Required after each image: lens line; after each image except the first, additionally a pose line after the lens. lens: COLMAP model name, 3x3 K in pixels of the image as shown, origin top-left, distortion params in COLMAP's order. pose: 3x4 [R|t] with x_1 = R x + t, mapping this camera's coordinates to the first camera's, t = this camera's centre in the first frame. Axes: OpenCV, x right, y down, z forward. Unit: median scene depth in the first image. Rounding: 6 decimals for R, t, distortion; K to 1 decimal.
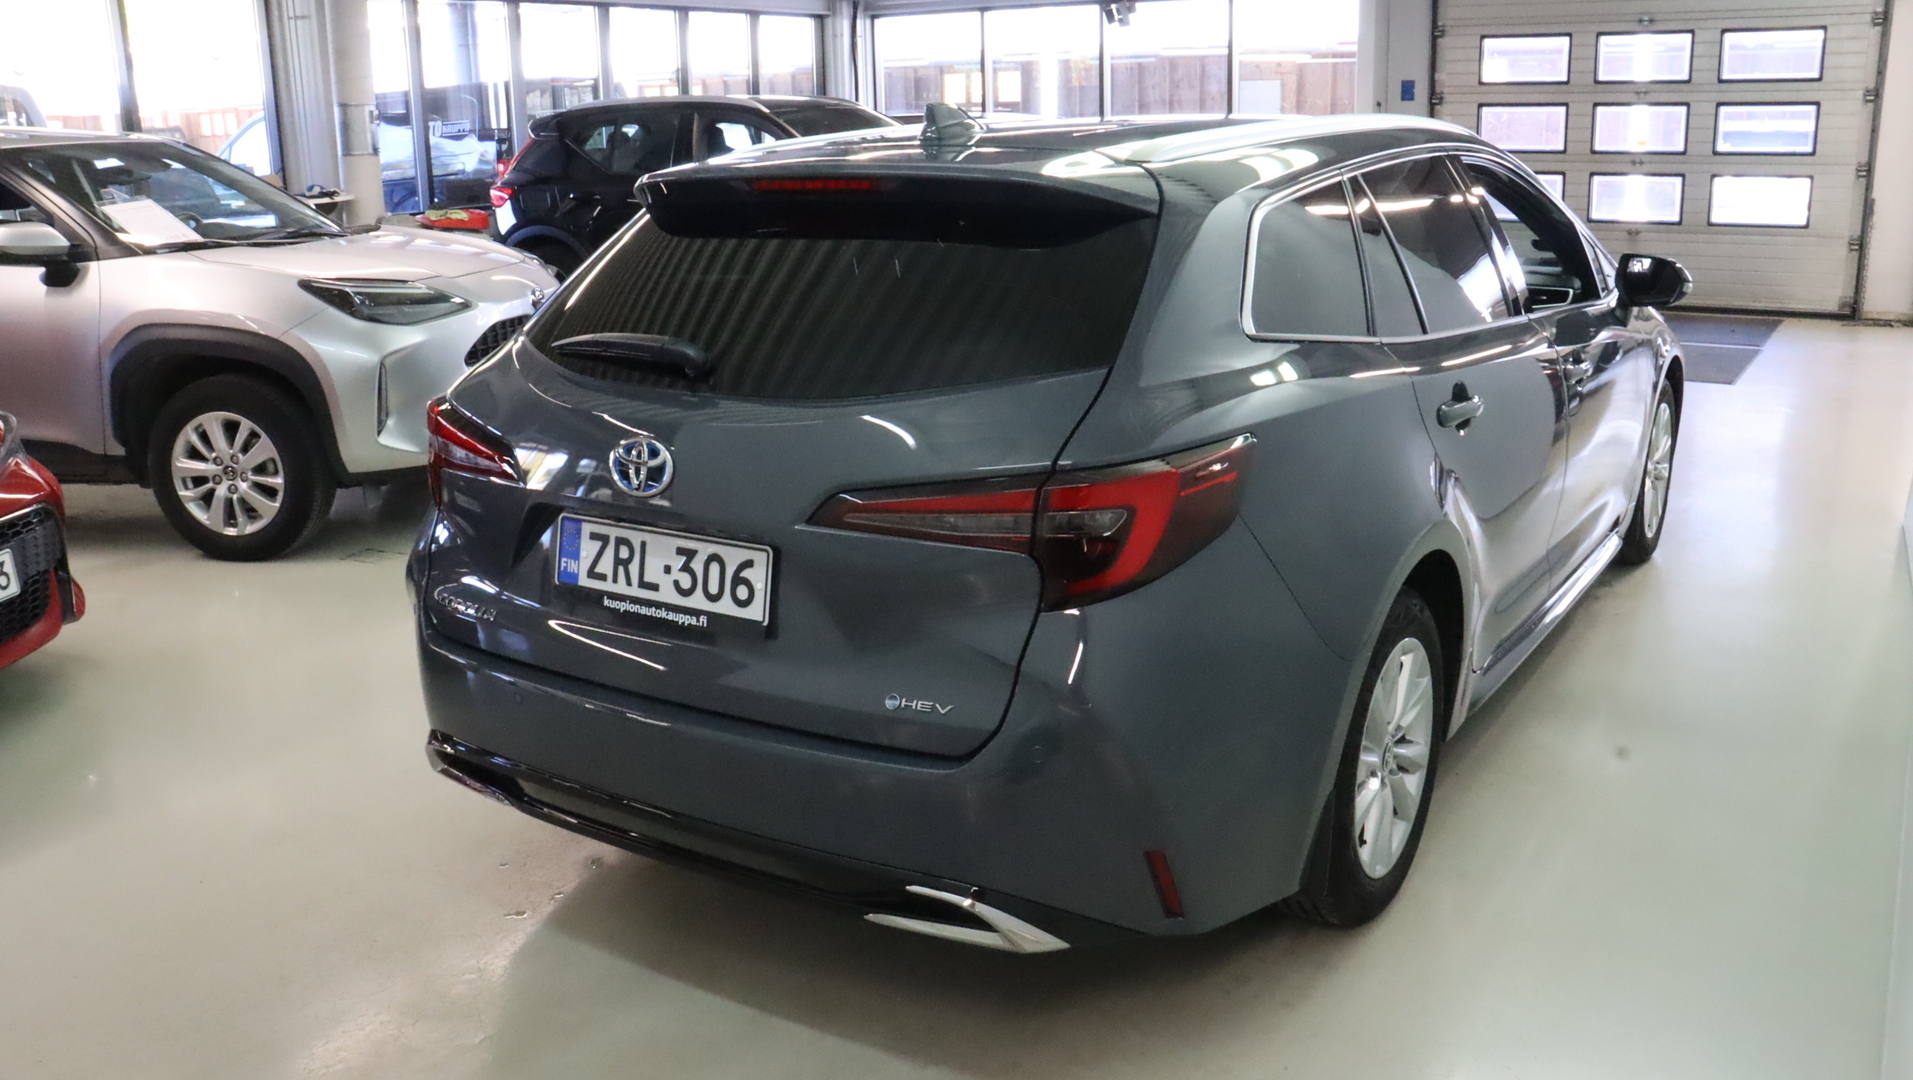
lens RADIAL K [[1535.8, 0, 985.1], [0, 1535.8, 528.6], [0, 0, 1]] dist [-0.165339, 0.140412]
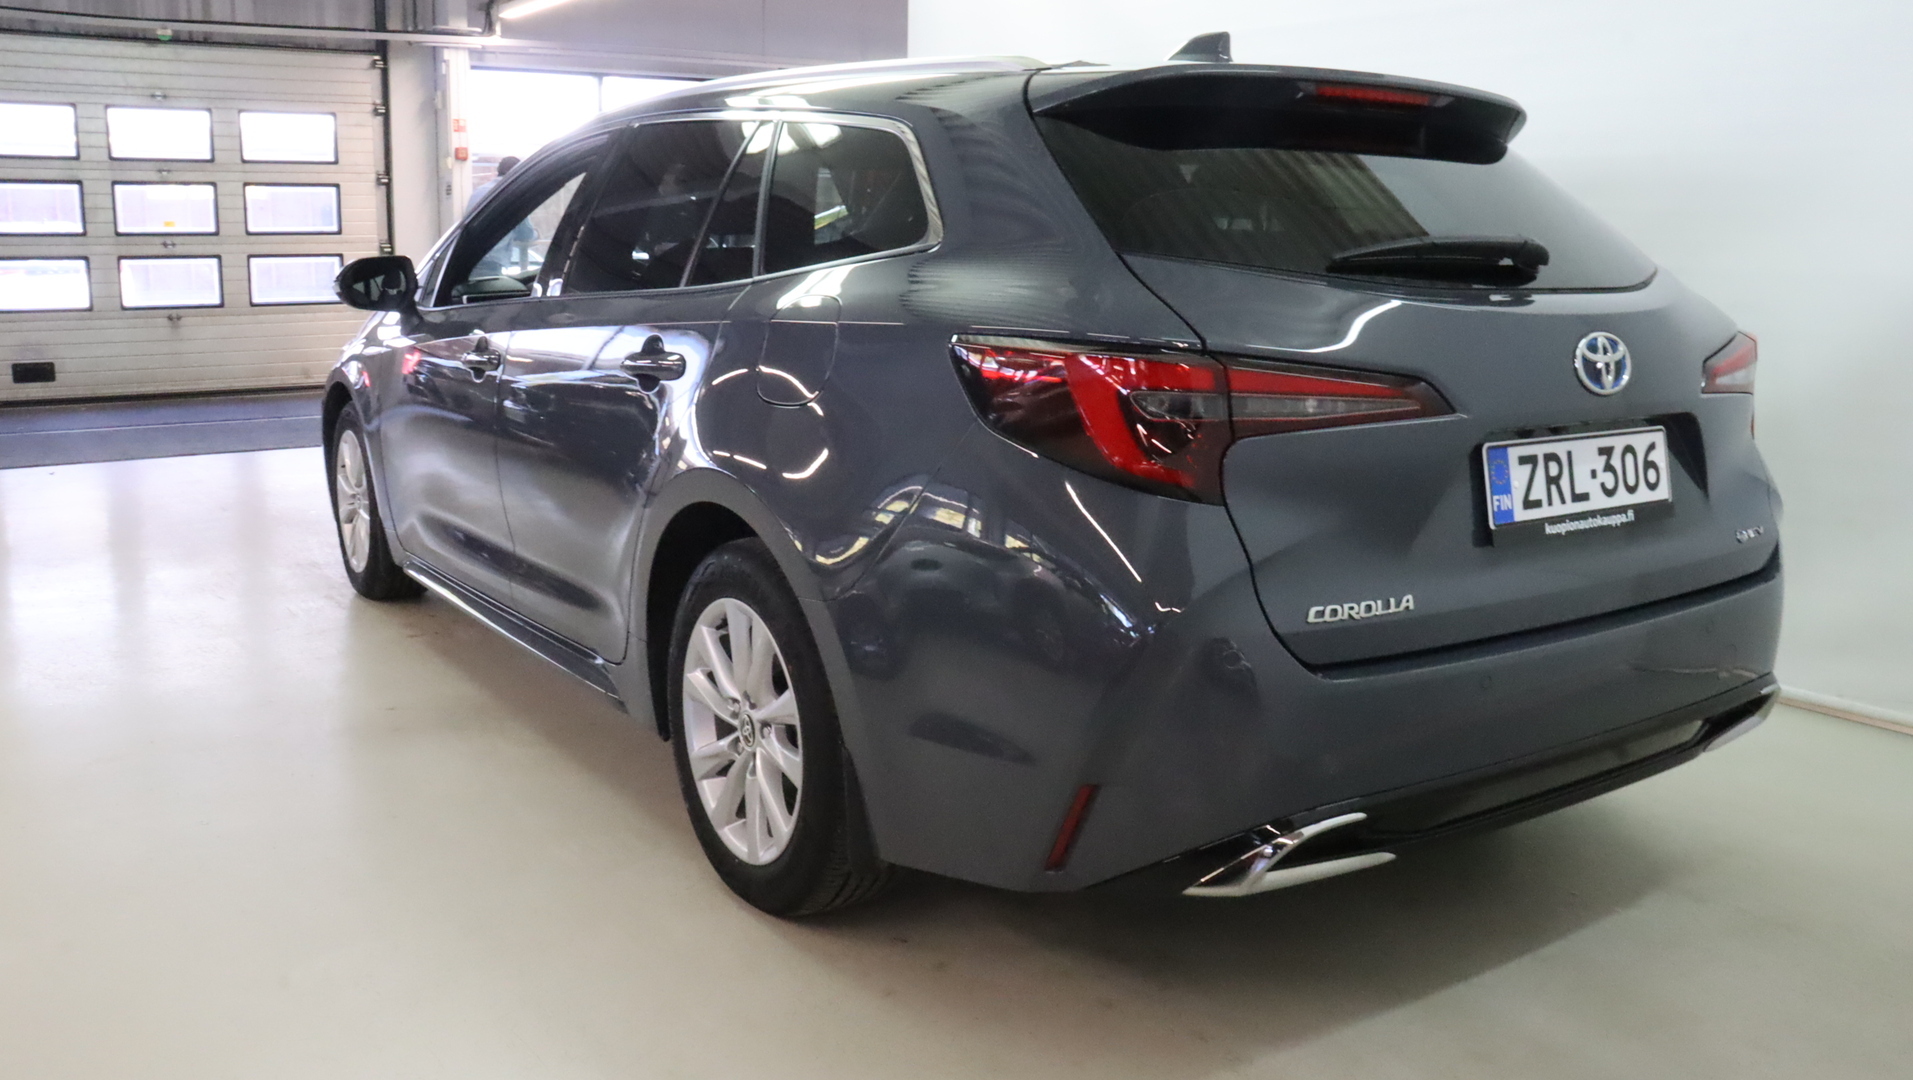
lens RADIAL K [[1527.0, 0, 956.5], [0, 1527.0, 540.0], [0, 0, 1]] dist [-0.163374, 0.143870]
pose [[0.421211, -0.154351, 0.893732, -1.182239], [0.217782, 0.973795, 0.065539, -0.078131], [-0.880427, 0.167033, 0.443788, 0.930548]]
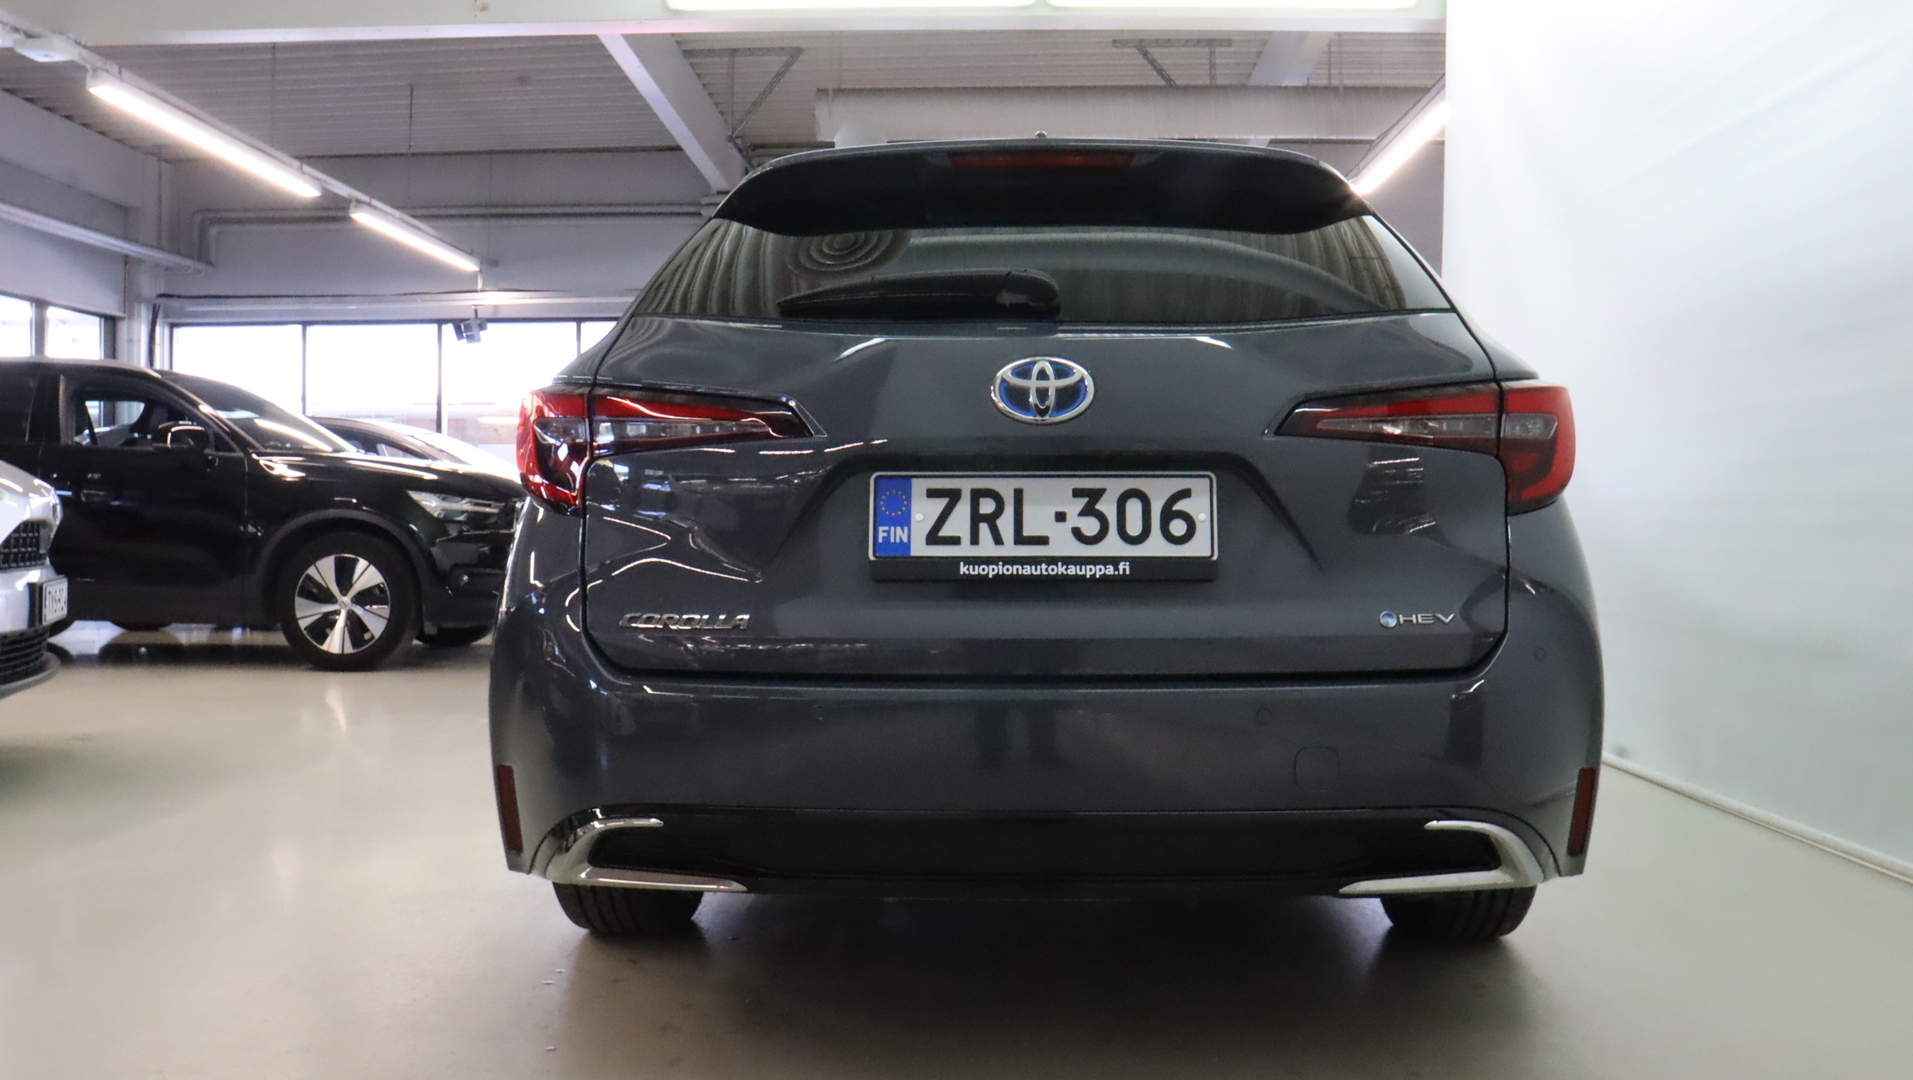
lens RADIAL K [[1535.8, 0, 985.1], [0, 1535.8, 528.6], [0, 0, 1]] dist [-0.165339, 0.140412]
pose [[0.865749, 0.012162, 0.500330, -0.655512], [0.112852, 0.969214, -0.218833, 0.209612], [-0.487588, 0.245918, 0.837724, 0.310342]]
